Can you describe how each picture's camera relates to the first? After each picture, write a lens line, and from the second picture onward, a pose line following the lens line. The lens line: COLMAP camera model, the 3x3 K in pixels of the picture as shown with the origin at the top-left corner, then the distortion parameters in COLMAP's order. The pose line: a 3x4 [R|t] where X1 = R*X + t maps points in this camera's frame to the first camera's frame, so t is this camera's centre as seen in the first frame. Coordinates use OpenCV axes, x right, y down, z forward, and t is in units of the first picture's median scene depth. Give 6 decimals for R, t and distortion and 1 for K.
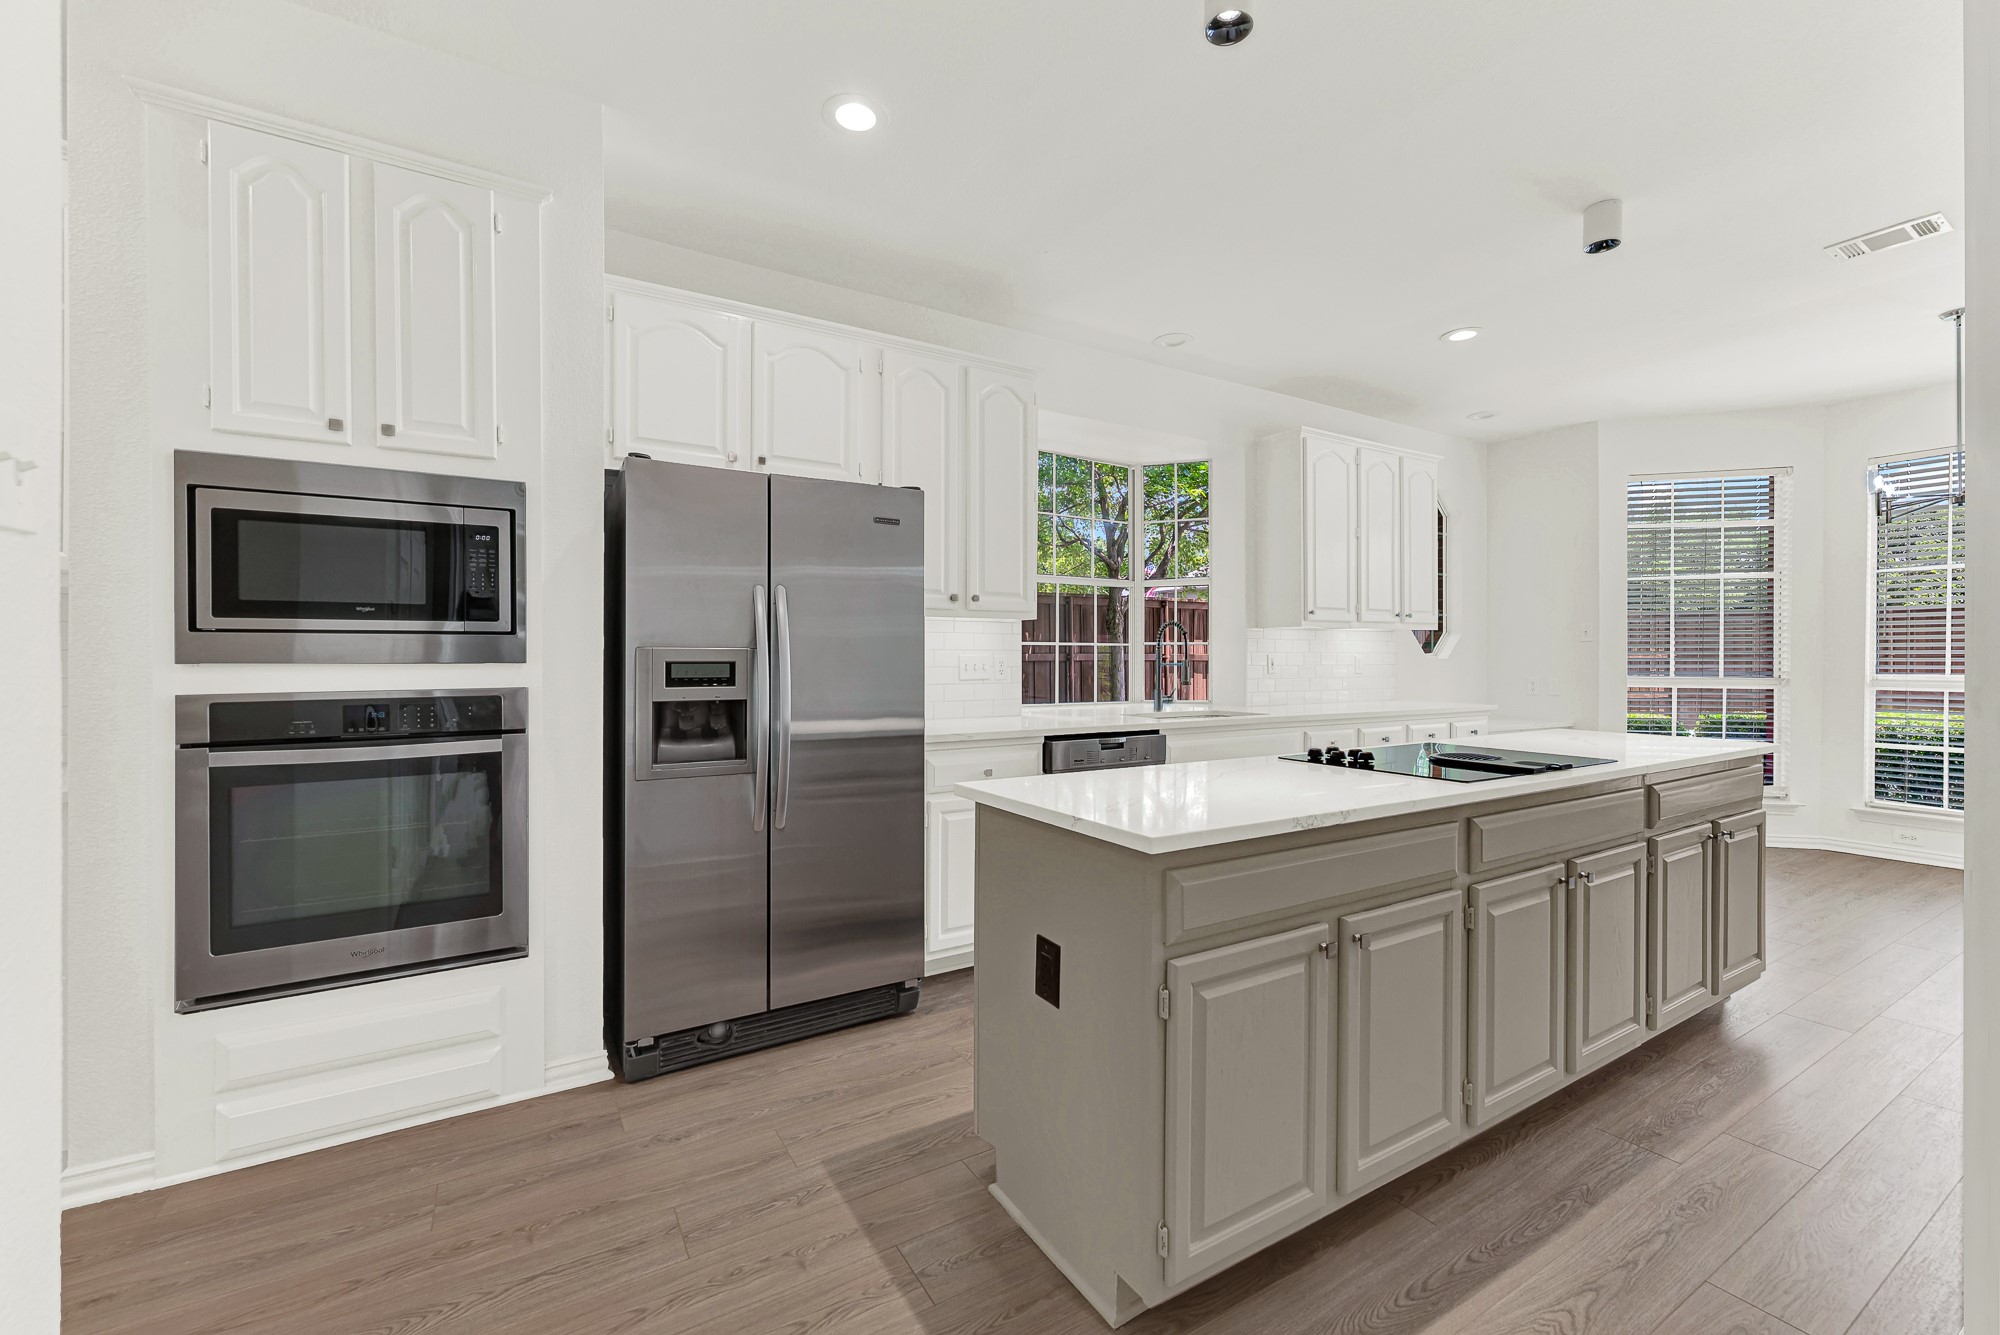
lens RADIAL K [[828.8, 0, 999.1], [0, 828.8, 655.3], [0, 0, 1]] dist [0.001448, 0.000384]
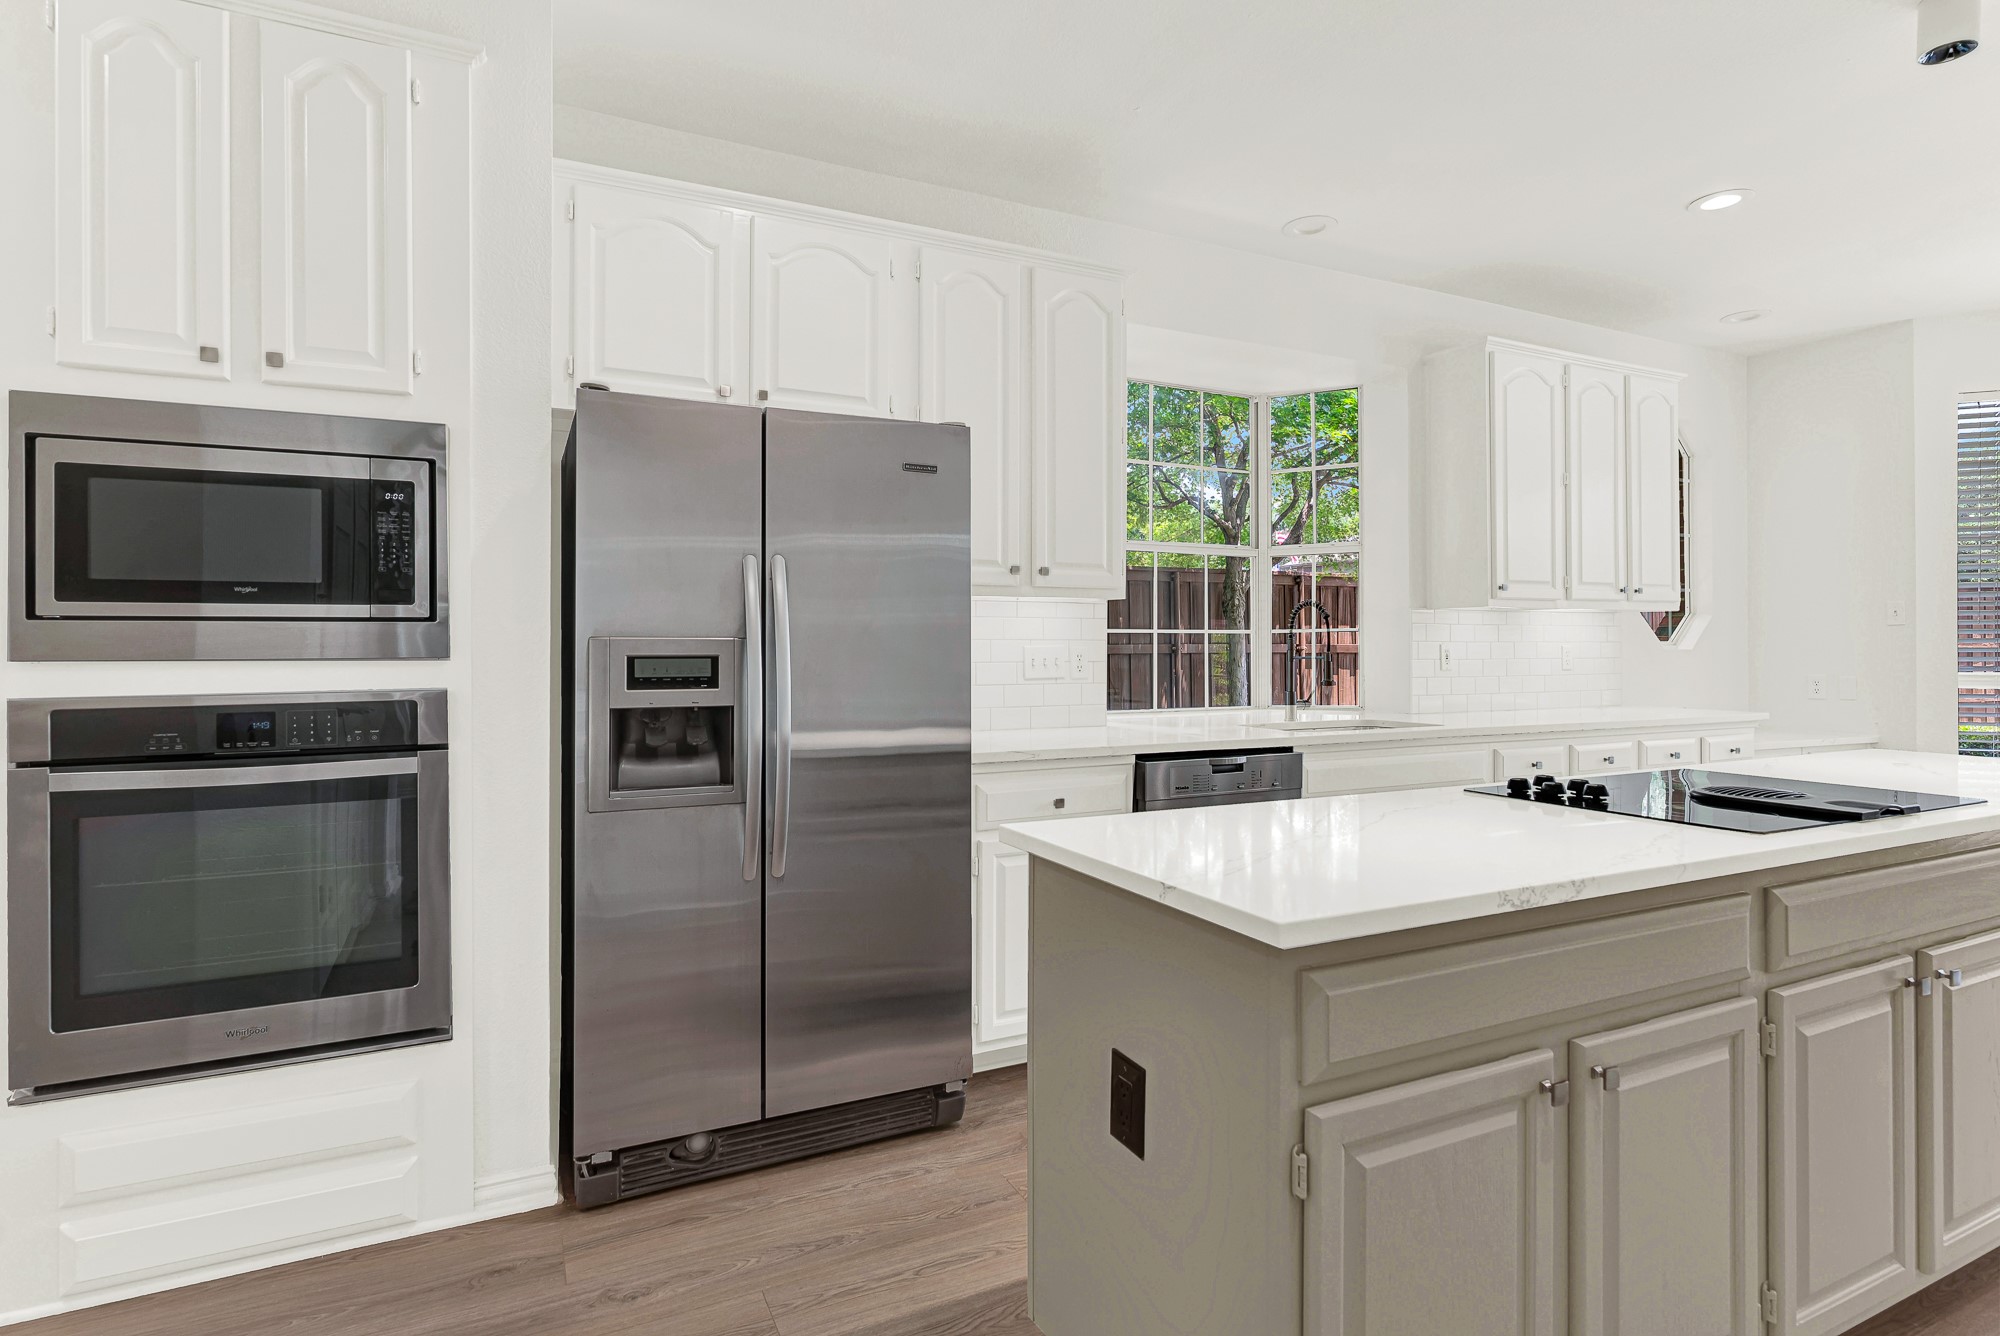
lens RADIAL K [[1009.8, 0, 996.9], [0, 1009.8, 634.3], [0, 0, 1]] dist [-0.001676, -0.000666]
pose [[0.995445, -0.003686, -0.095270, 0.022983], [0.002579, 0.999928, -0.011738, -0.000764], [0.095307, 0.011439, 0.995382, 0.107109]]
